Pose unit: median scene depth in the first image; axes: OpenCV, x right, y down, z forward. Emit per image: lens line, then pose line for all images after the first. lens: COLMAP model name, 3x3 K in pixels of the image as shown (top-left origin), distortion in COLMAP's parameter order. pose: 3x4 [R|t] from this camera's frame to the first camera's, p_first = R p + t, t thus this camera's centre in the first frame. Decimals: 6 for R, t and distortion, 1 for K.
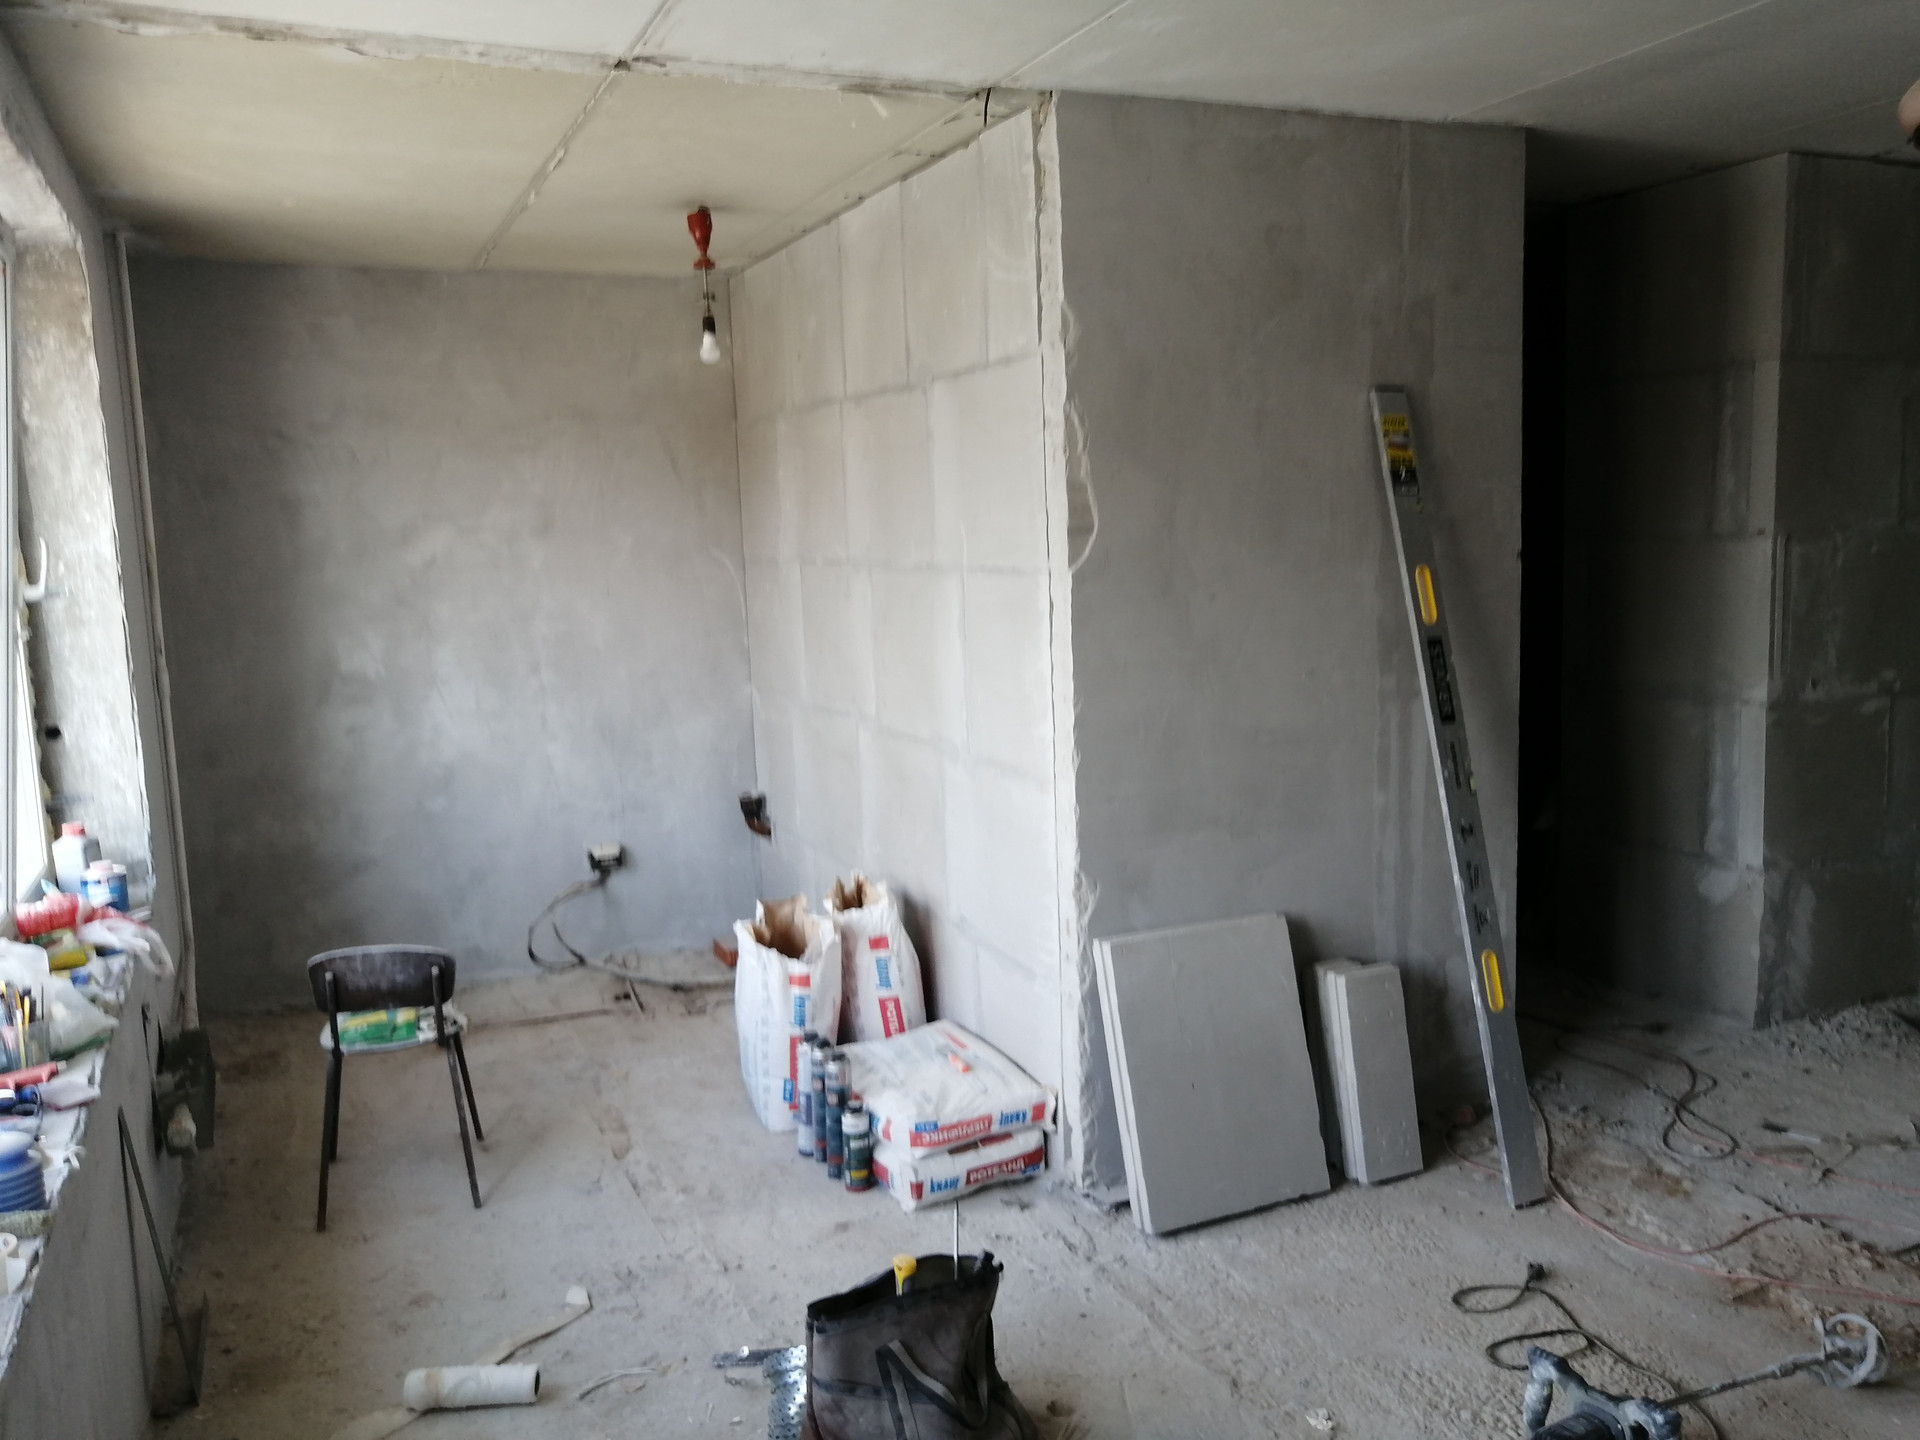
lens RADIAL K [[1539.7, 0, 969.3], [0, 1539.7, 724.6], [0, 0, 1]] dist [-0.024397, 0.077821]
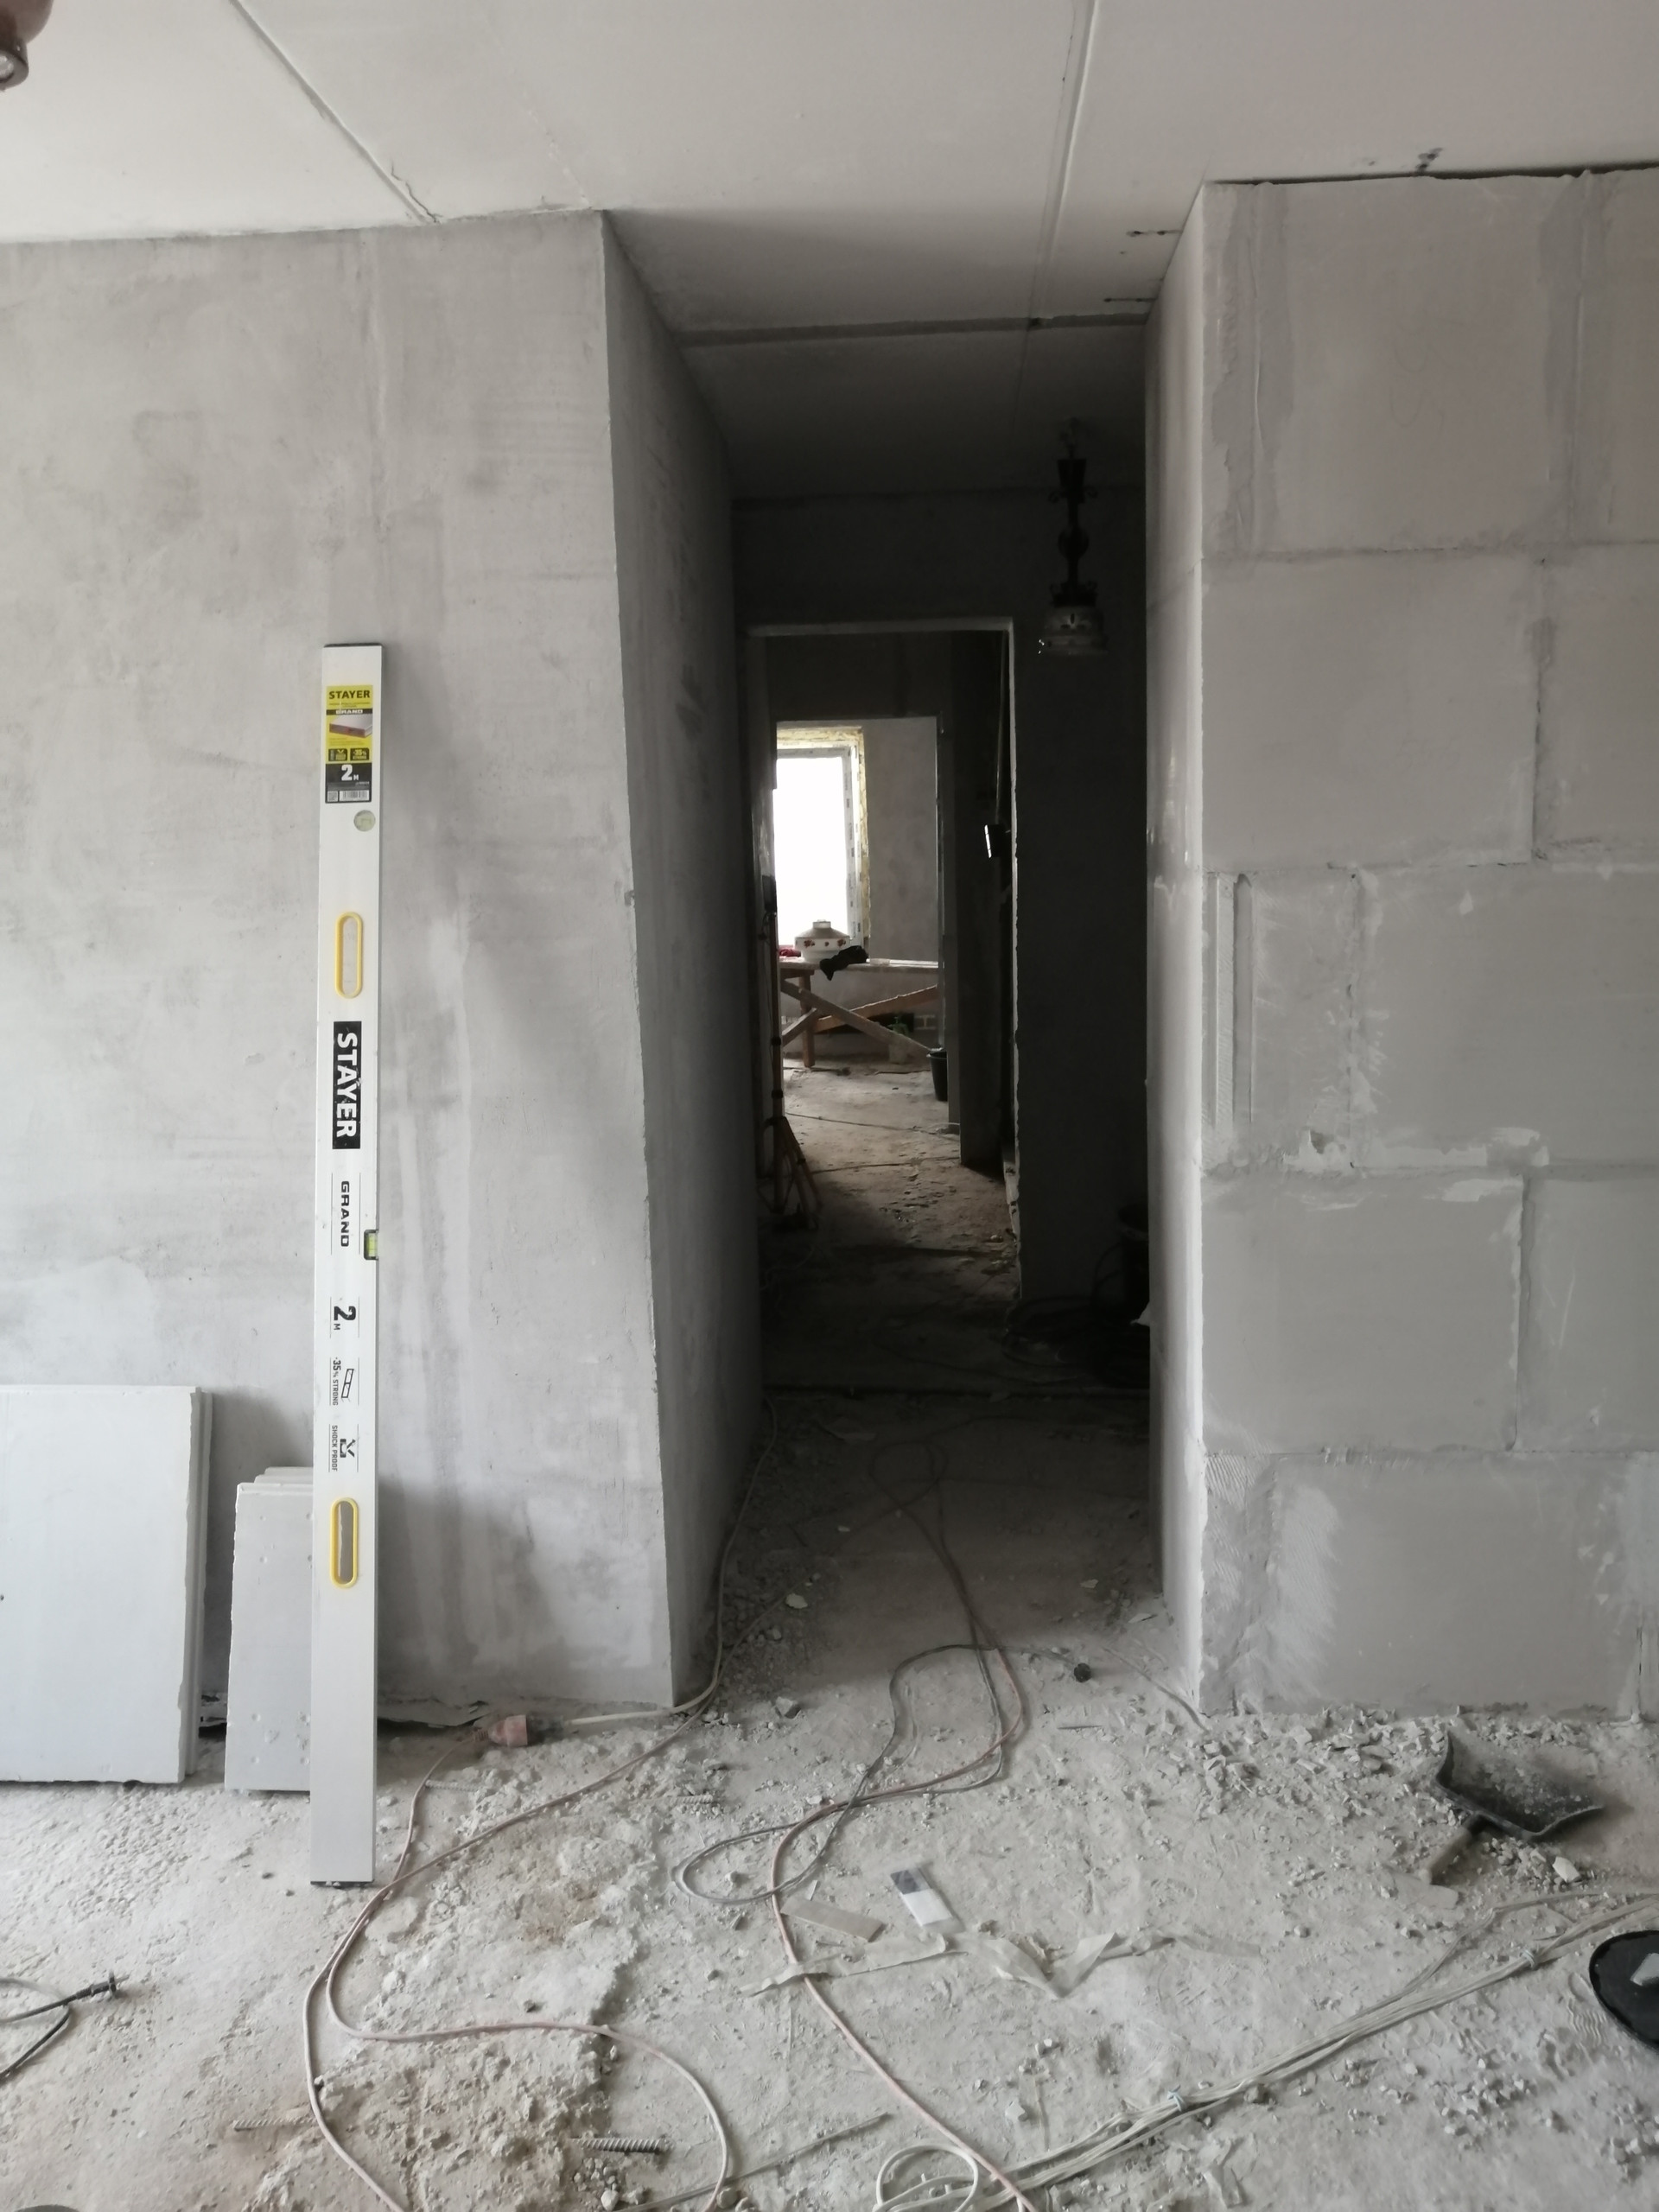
lens RADIAL K [[1773.9, 0, 831.3], [0, 1773.9, 1123.1], [0, 0, 1]] dist [-0.024397, 0.077821]
pose [[0.878888, 0.090724, -0.468322, 0.730793], [-0.070032, 0.995650, 0.061450, -0.063323], [0.471860, -0.021210, 0.881419, 0.360852]]
